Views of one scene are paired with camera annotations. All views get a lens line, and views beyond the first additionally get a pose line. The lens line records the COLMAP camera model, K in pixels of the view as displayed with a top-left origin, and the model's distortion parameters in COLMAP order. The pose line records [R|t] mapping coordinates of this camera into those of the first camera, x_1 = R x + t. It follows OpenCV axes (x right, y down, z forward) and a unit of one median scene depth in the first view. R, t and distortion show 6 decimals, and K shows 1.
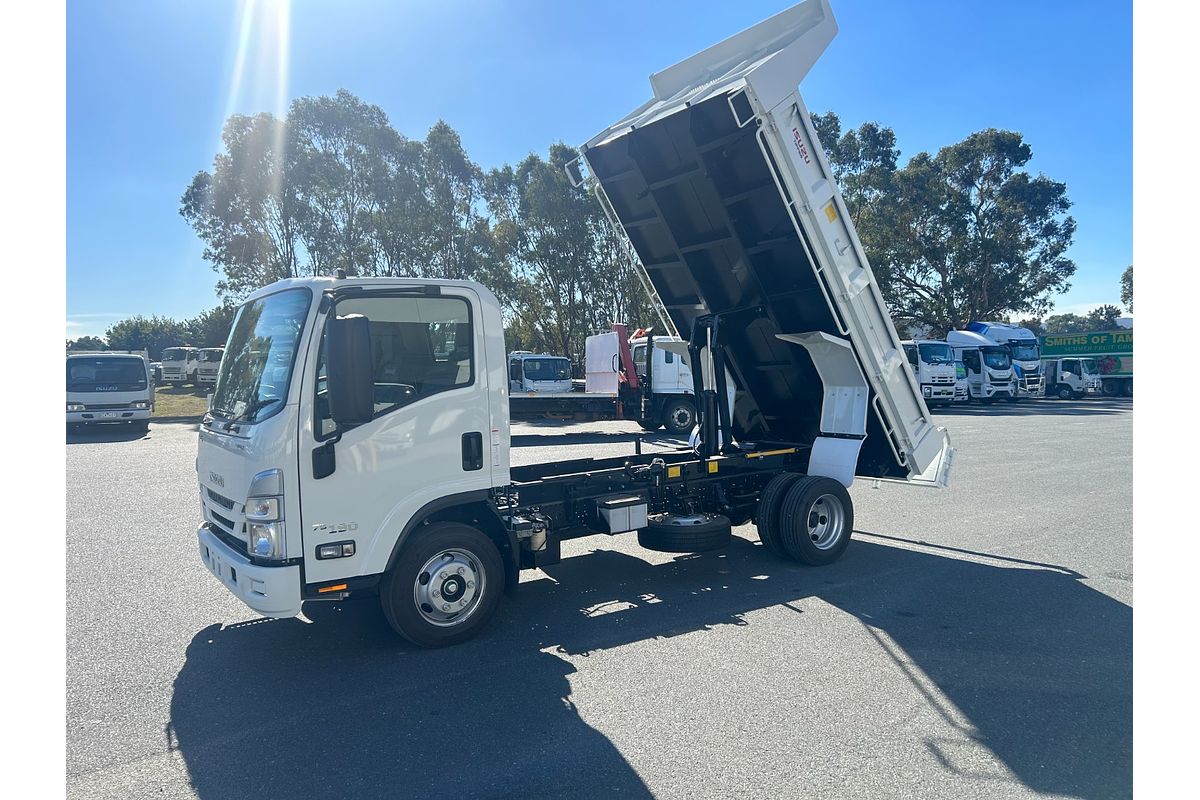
lens RADIAL K [[885.1, 0, 598.3], [0, 885.1, 394.3], [0, 0, 1]] dist [0.009615, -0.000683]
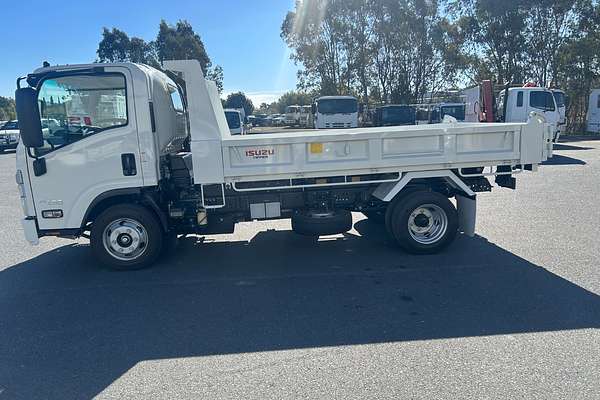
lens RADIAL K [[482.4, 0, 300.0], [0, 482.4, 203.6], [0, 0, 1]] dist [0.034063, 0.006058]
pose [[0.846812, 0.074243, -0.526685, 0.438873], [0.007290, 0.988497, 0.151063, -0.000544], [0.531842, -0.131762, 0.836530, 0.252424]]
